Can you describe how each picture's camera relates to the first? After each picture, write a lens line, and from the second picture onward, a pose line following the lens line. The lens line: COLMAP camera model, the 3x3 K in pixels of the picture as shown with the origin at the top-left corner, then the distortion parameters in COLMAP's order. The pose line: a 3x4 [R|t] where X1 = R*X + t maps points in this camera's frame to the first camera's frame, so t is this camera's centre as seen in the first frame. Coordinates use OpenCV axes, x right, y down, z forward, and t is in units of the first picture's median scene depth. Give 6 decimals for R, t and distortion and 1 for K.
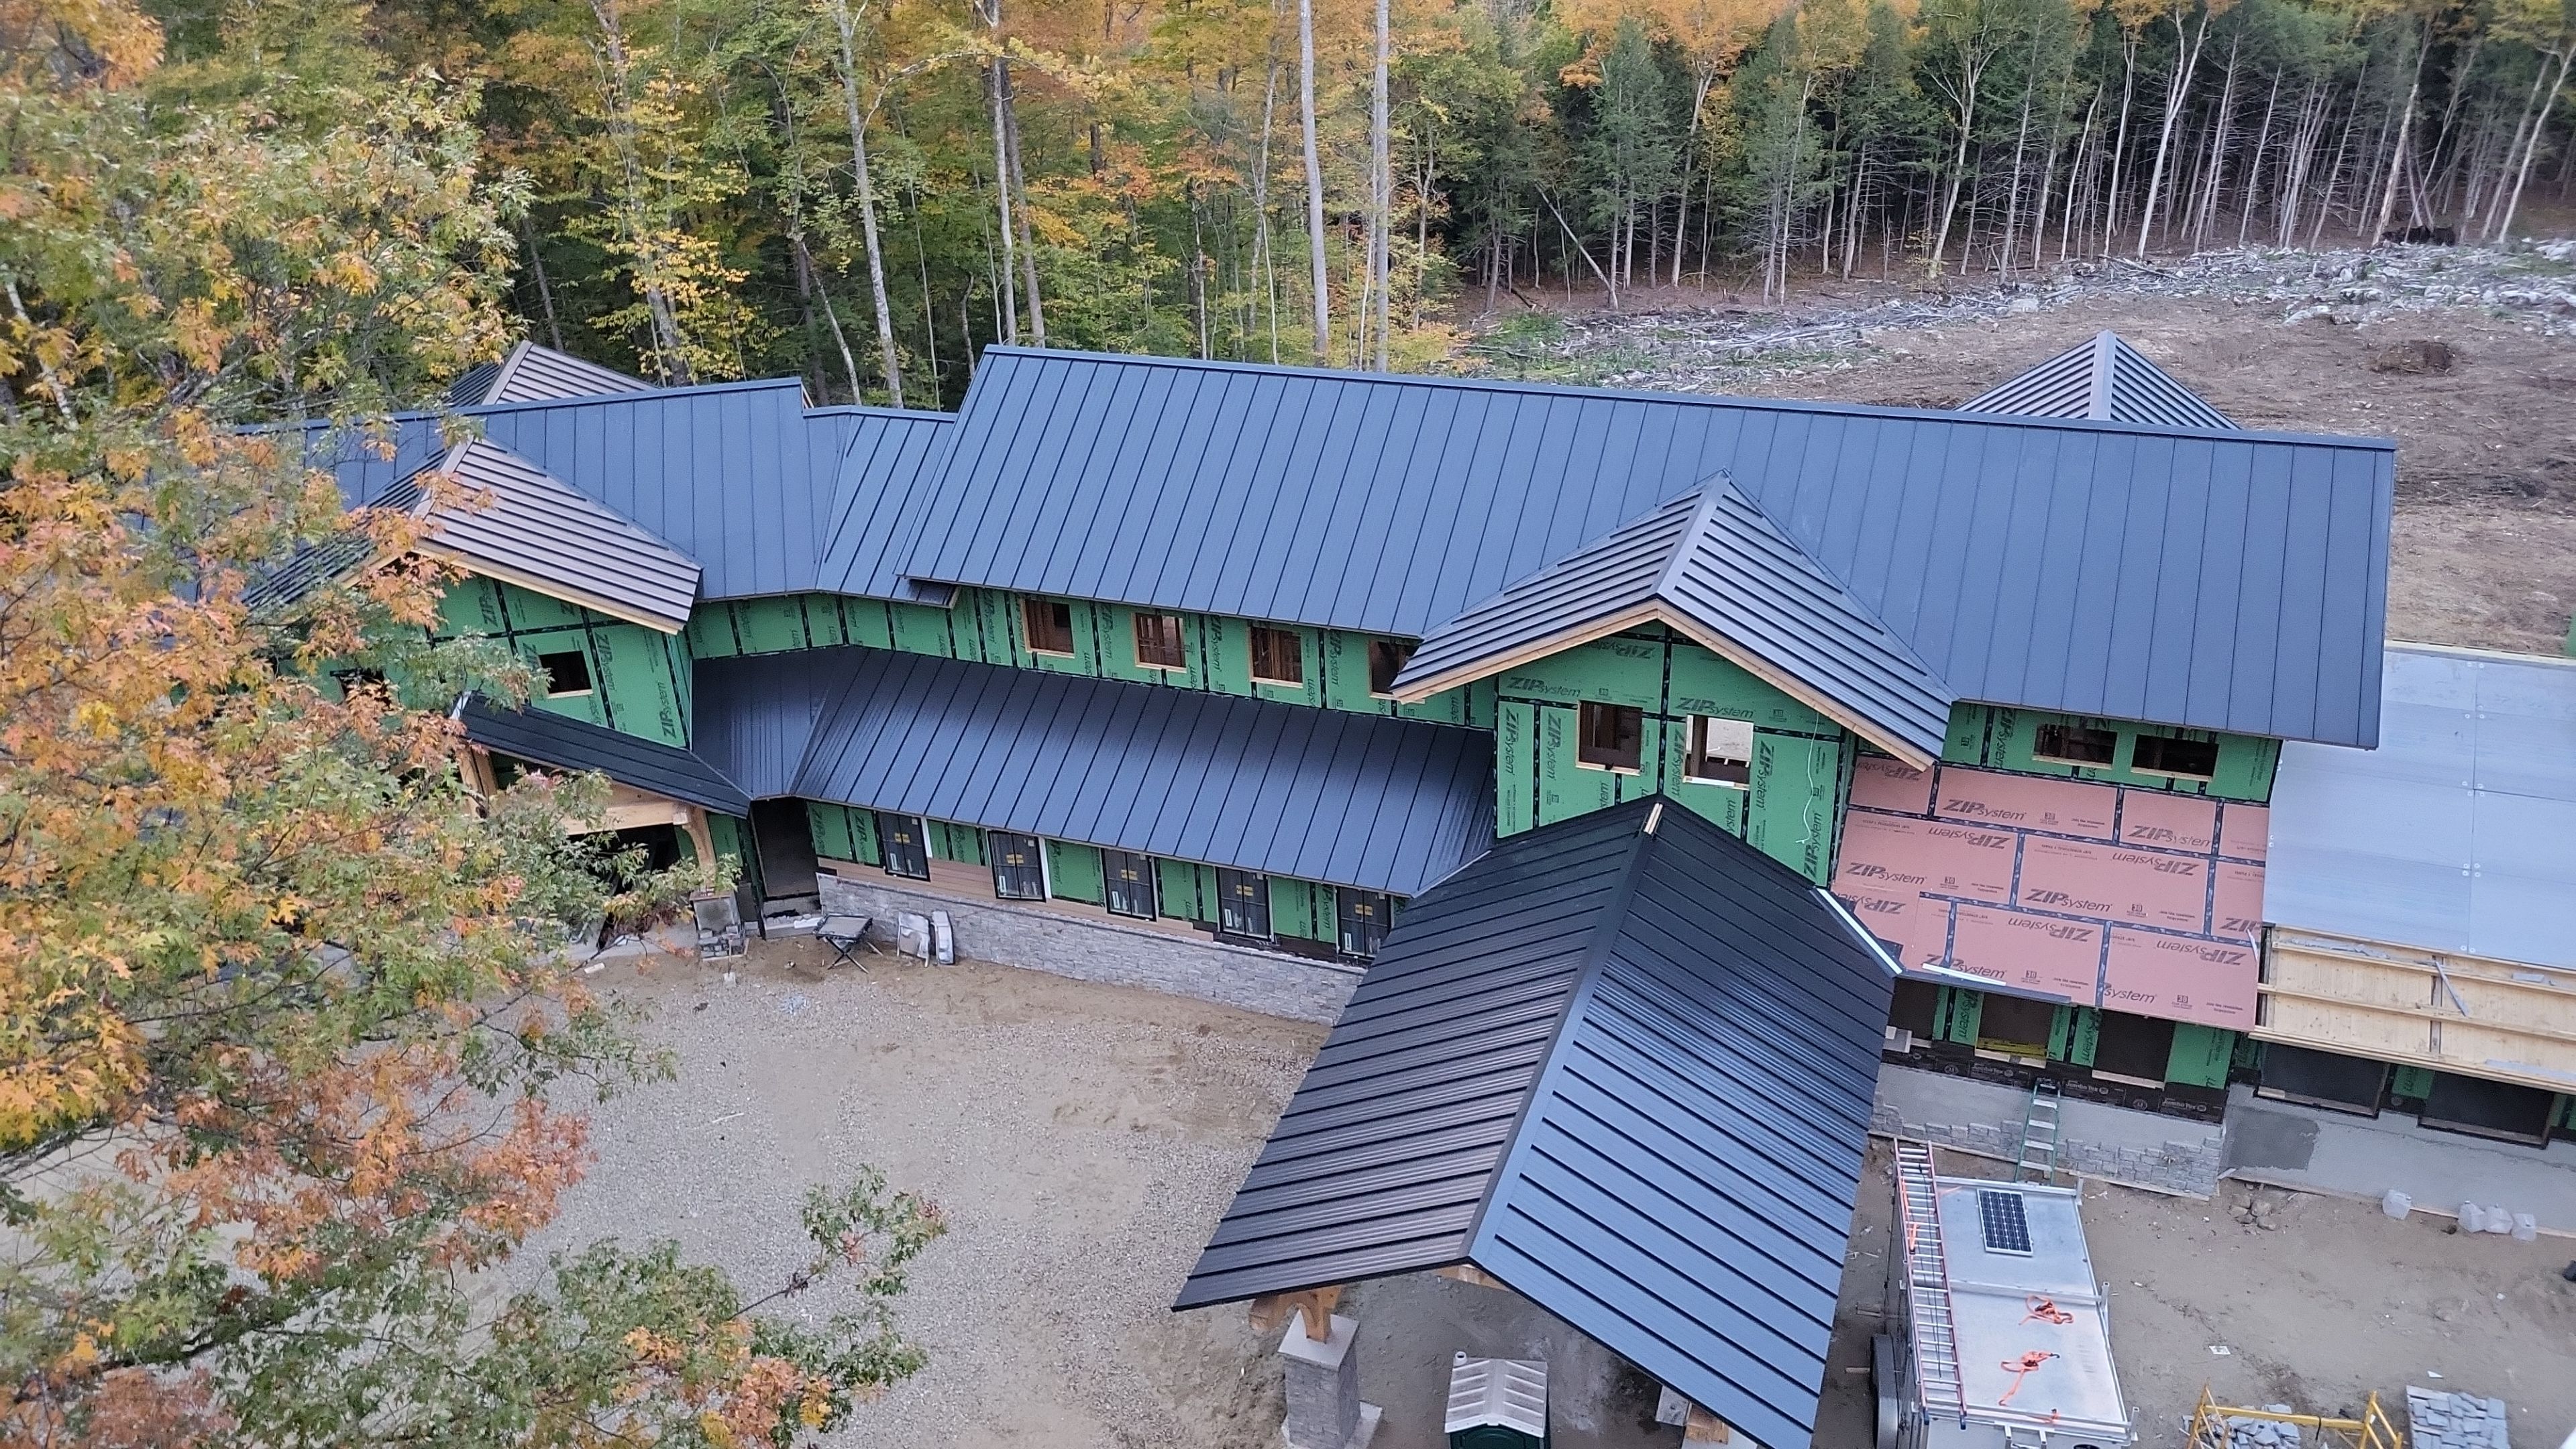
lens RADIAL K [[1976.0, 0, 1268.4], [0, 1976.0, 744.0], [0, 0, 1]] dist [0.055540, -0.045956]
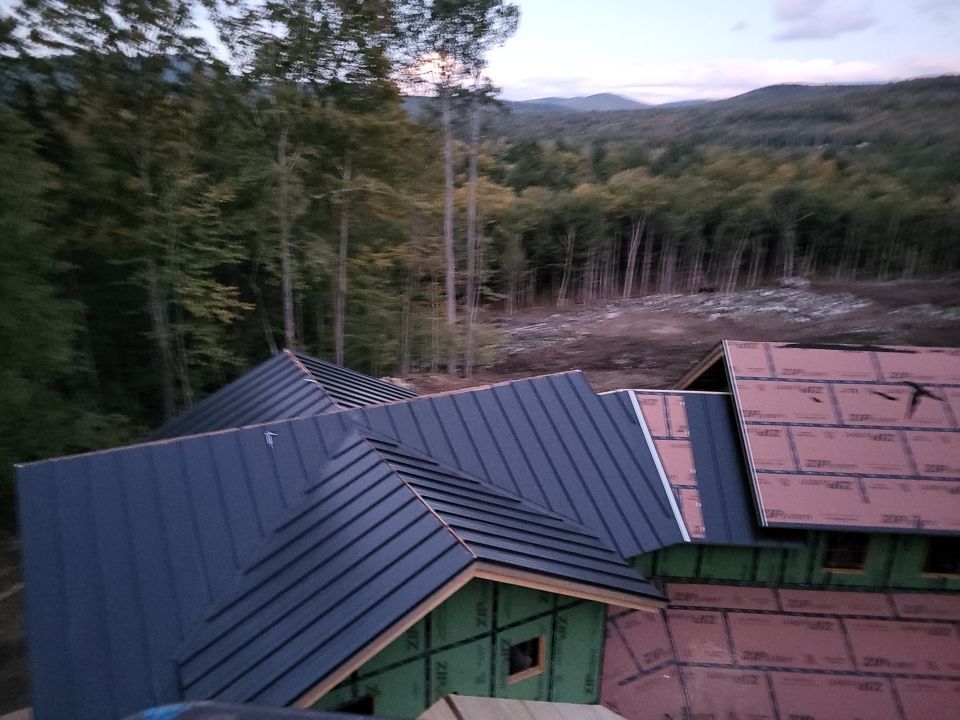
lens RADIAL K [[730.9, 0, 465.9], [0, 730.9, 357.1], [0, 0, 1]] dist [0.039902, -0.001723]
pose [[0.942663, -0.039333, 0.331420, -0.507384], [0.094108, 0.984062, -0.150886, -0.136691], [-0.320203, 0.173424, 0.931340, 0.618010]]
